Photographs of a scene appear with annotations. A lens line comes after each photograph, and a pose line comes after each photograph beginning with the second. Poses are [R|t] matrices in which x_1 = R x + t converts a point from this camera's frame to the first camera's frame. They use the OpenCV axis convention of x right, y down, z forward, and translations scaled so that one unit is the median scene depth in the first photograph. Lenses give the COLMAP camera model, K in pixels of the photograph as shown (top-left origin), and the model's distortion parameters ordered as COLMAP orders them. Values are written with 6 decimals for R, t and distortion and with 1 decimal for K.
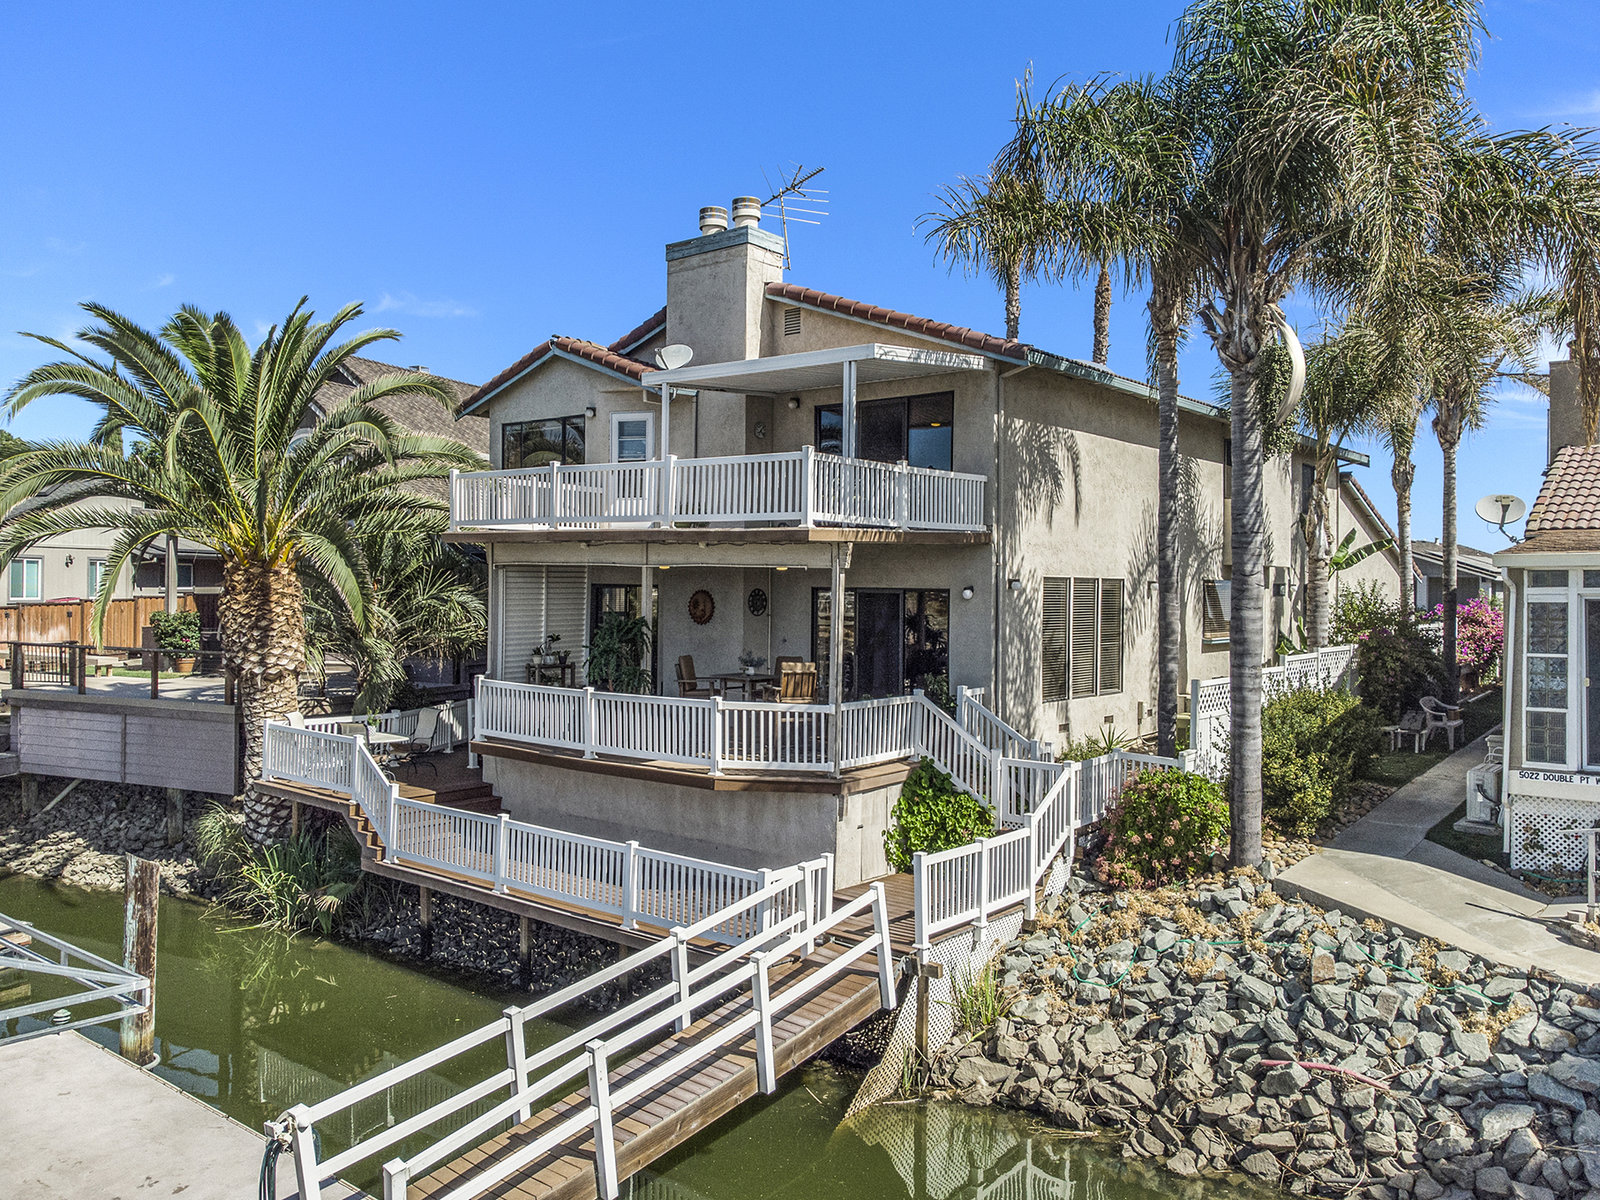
lens RADIAL K [[1237.8, 0, 791.4], [0, 1237.8, 565.2], [0, 0, 1]] dist [-0.002915, -0.005091]
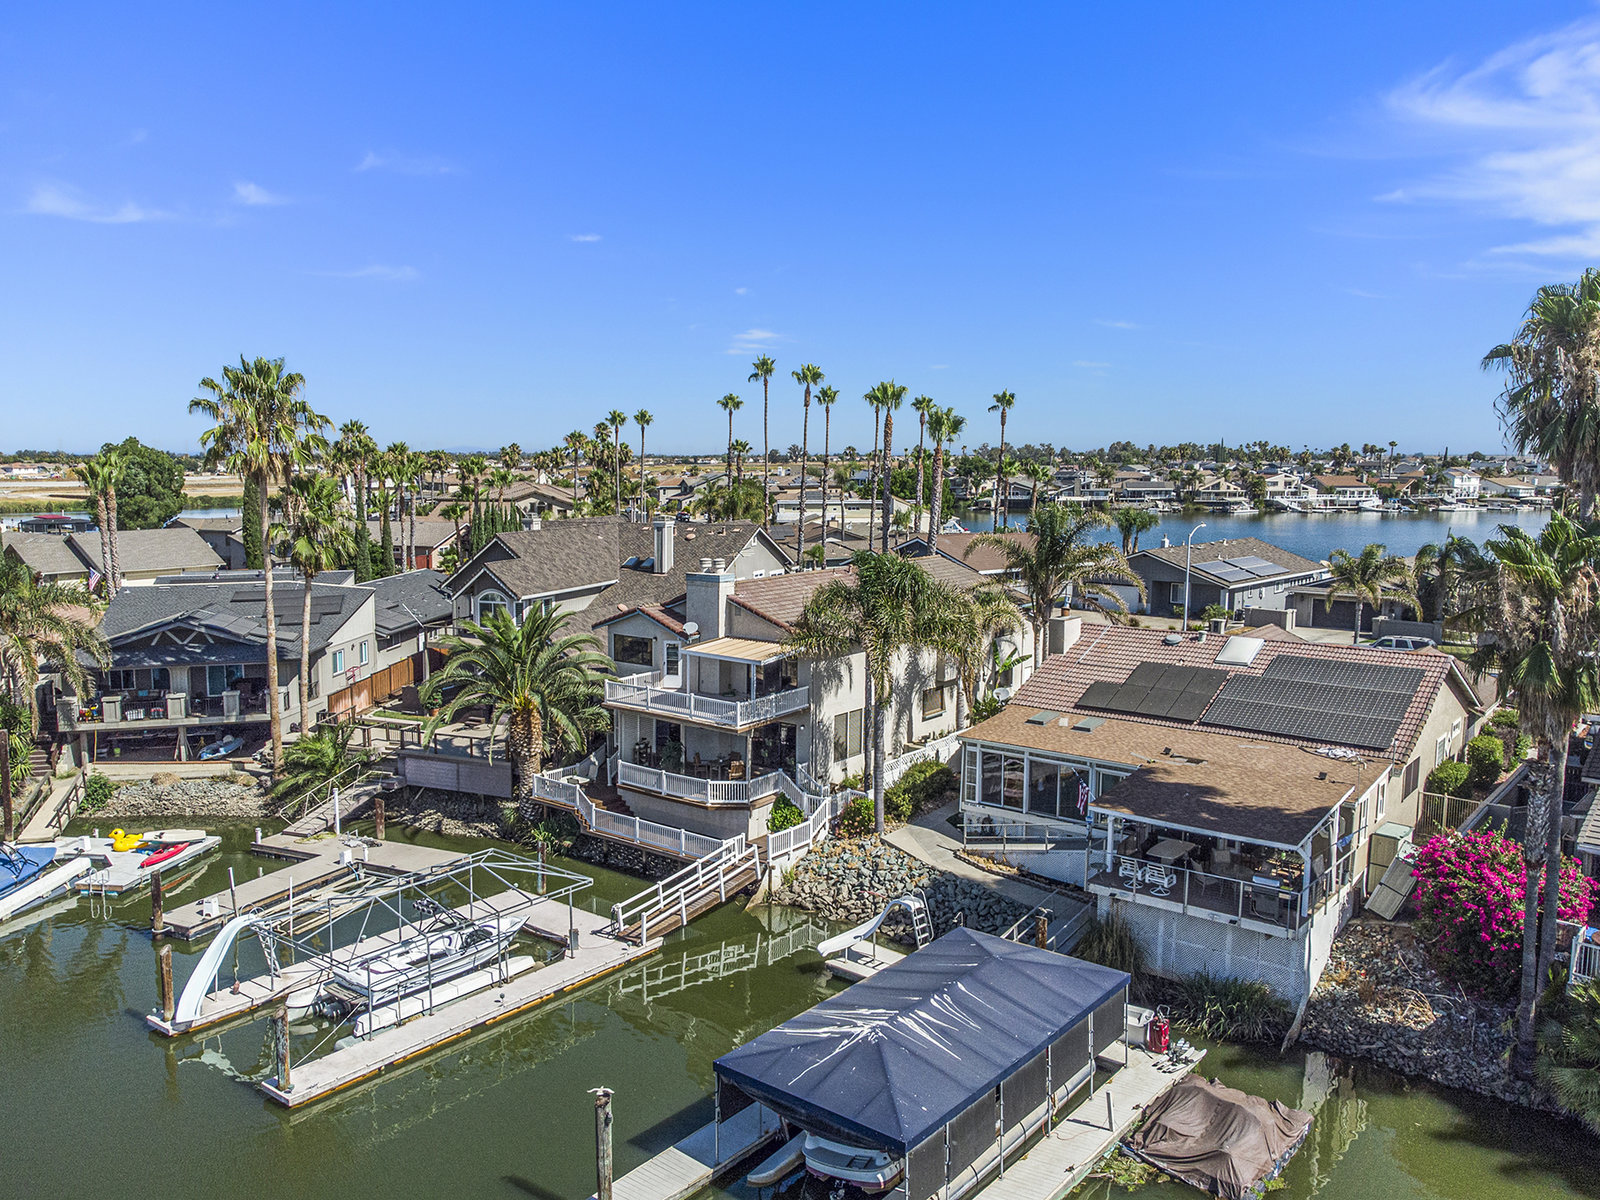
lens RADIAL K [[1204.4, 0, 808.8], [0, 1204.4, 632.7], [0, 0, 1]] dist [0.073802, 0.000304]
pose [[0.999741, -0.013753, 0.018144, 0.145022], [0.010777, 0.987861, 0.154965, -0.743880], [-0.020055, -0.154729, 0.987753, -1.969726]]
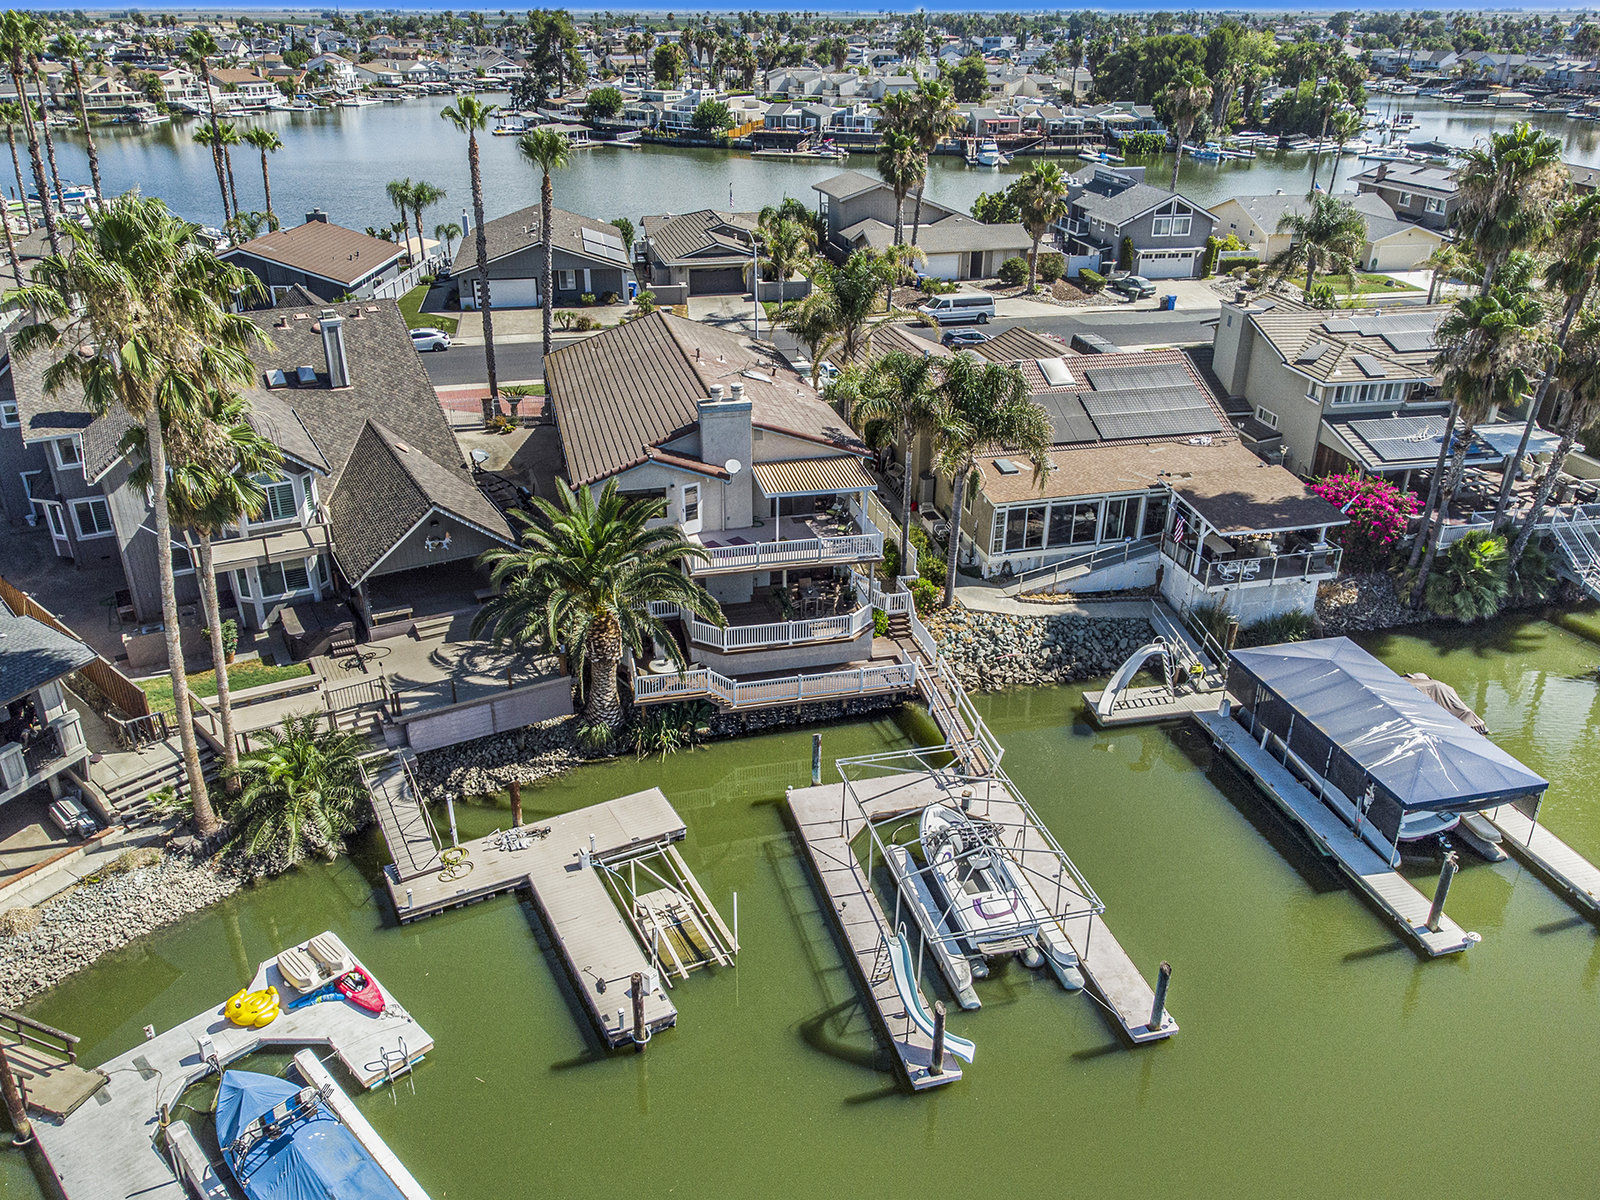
lens RADIAL K [[1196.6, 0, 793.6], [0, 1196.6, 600.4], [0, 0, 1]] dist [0.017408, 0.001612]
pose [[0.588489, -0.356627, 0.725602, -2.379225], [-0.012407, 0.893372, 0.449147, -1.302427], [-0.808410, -0.273321, 0.521315, -0.412974]]
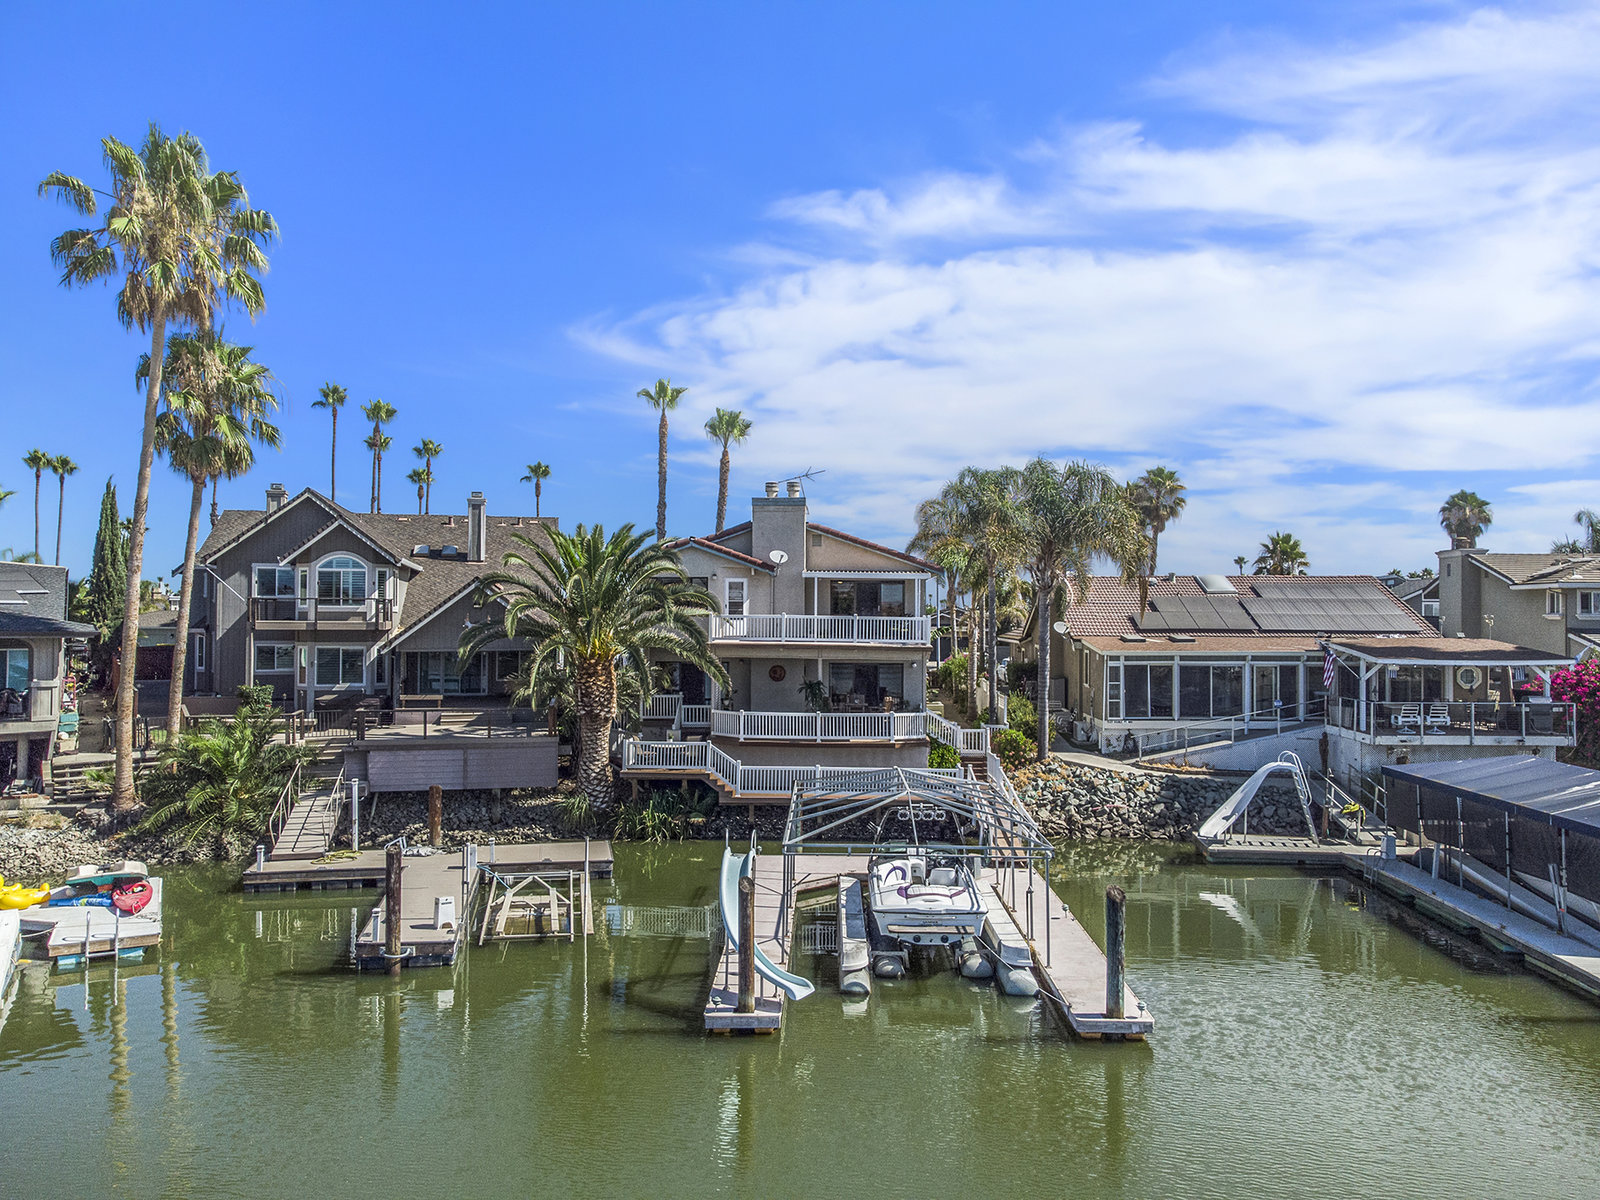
lens RADIAL K [[1170.1, 0, 800.7], [0, 1170.1, 606.0], [0, 0, 1]] dist [0.006926, 0.011787]
pose [[0.792739, 0.002120, 0.609558, -1.789050], [-0.004309, 0.999988, 0.002125, -0.122644], [-0.609546, -0.004311, 0.792739, -0.843394]]
